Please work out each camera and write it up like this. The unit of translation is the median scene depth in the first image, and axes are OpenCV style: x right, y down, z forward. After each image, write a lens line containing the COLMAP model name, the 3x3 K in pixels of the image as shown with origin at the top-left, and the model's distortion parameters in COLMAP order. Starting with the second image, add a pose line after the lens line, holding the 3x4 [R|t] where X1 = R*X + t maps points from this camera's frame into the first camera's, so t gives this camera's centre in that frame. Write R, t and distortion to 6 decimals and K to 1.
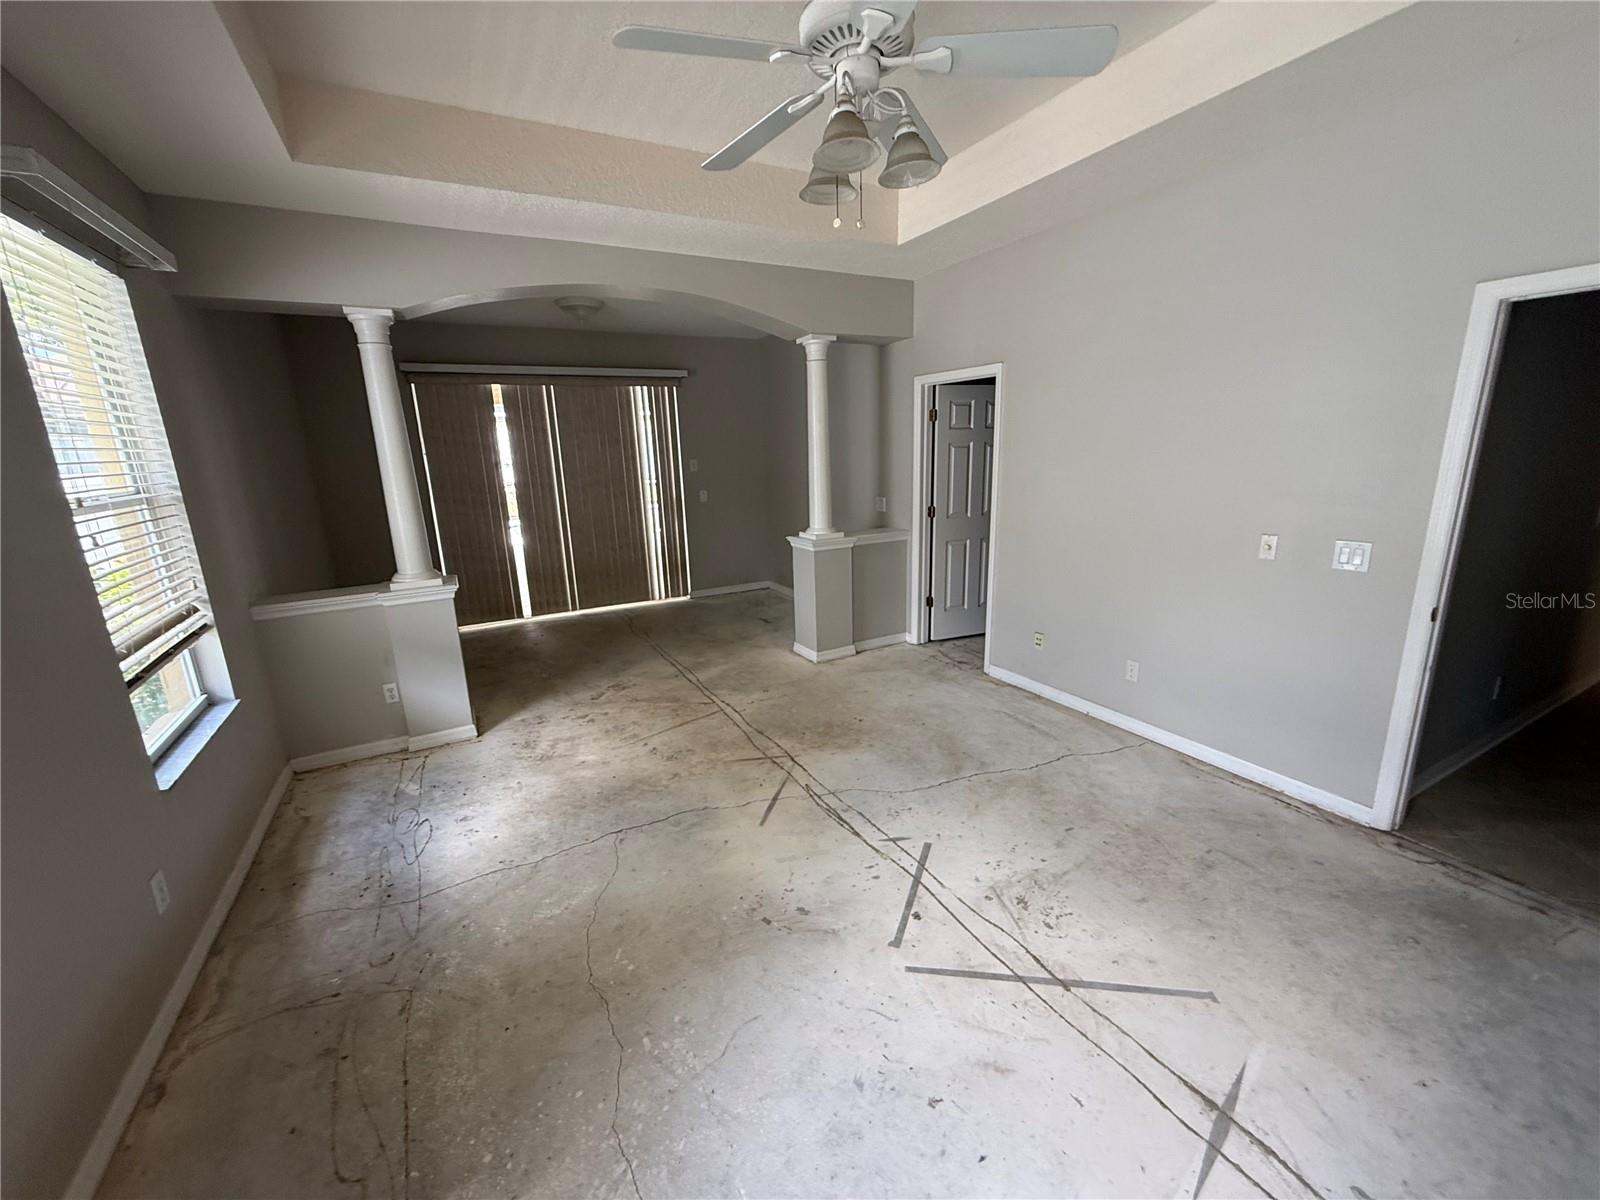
lens RADIAL K [[638.0, 0, 795.3], [0, 638.0, 603.8], [0, 0, 1]] dist [0.000406, -0.000461]
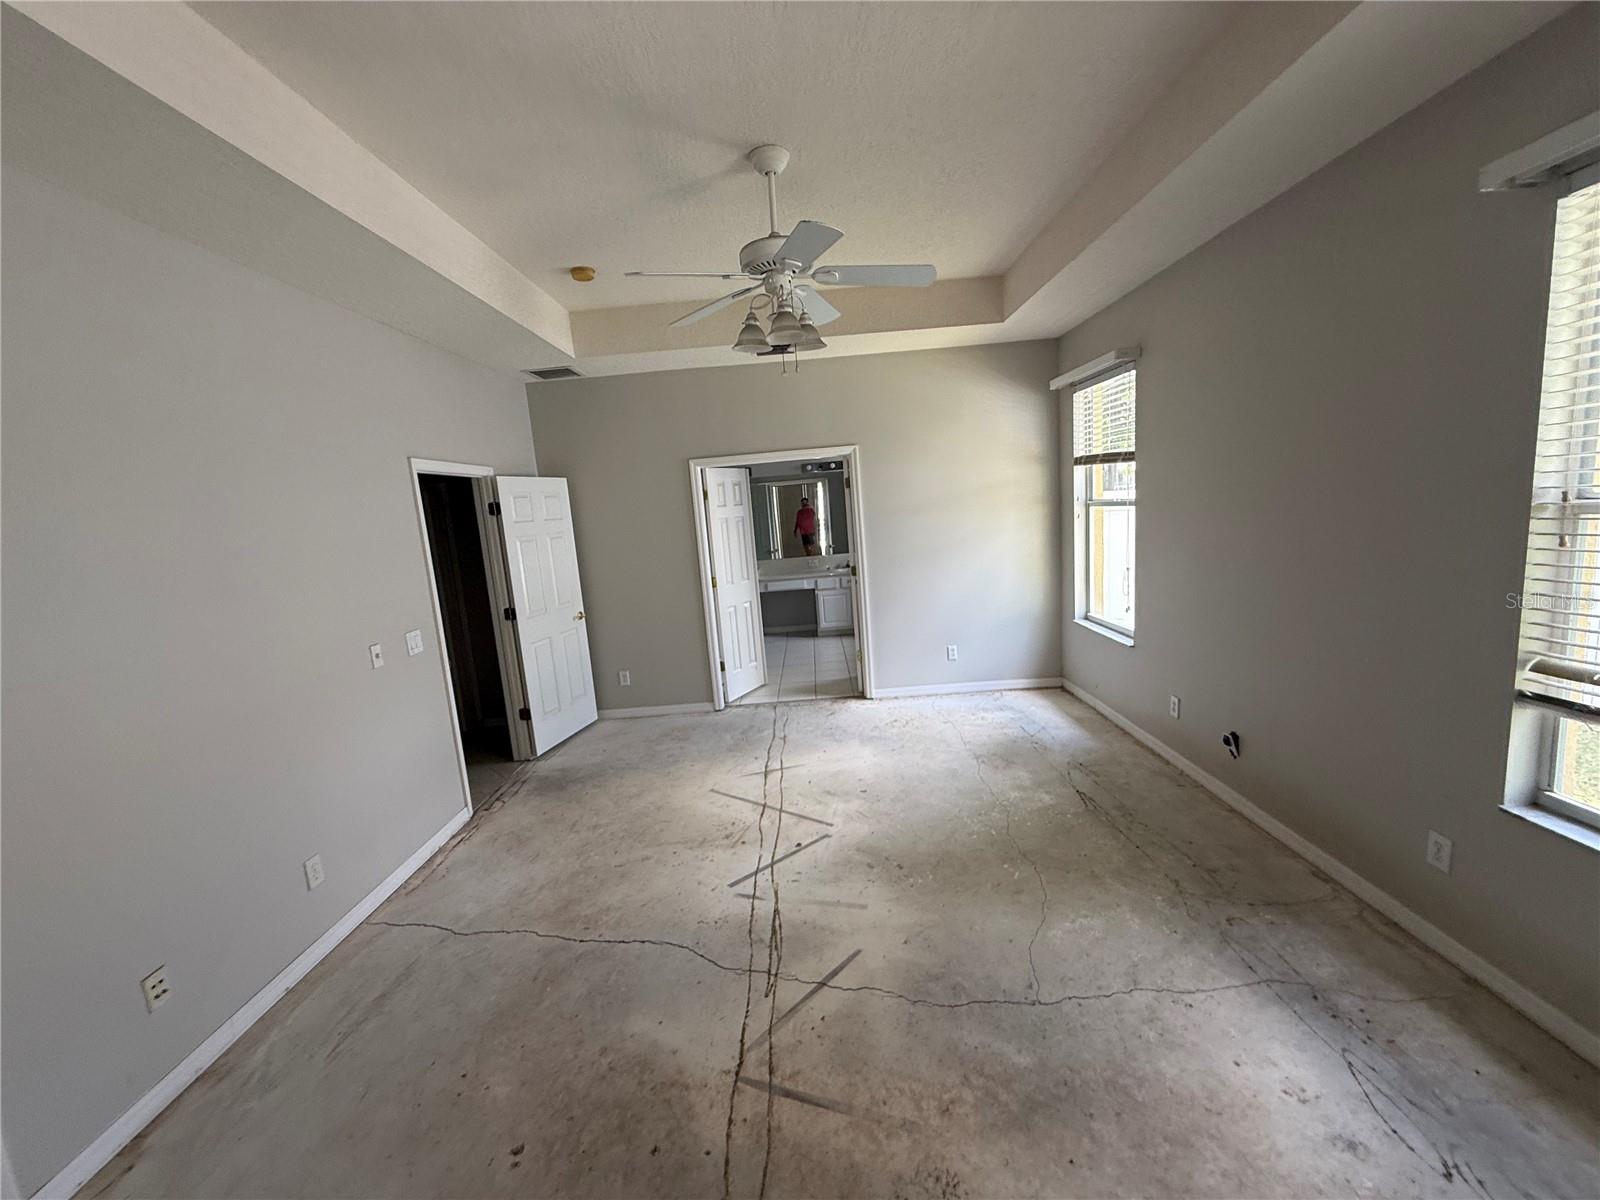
lens RADIAL K [[638.0, 0, 796.6], [0, 638.0, 598.5], [0, 0, 1]] dist [0.000406, -0.000461]
pose [[-0.869874, 0.030149, 0.492352, -0.453334], [0.220149, 0.916938, 0.332805, -0.422544], [-0.441423, 0.397889, -0.804258, 1.682179]]
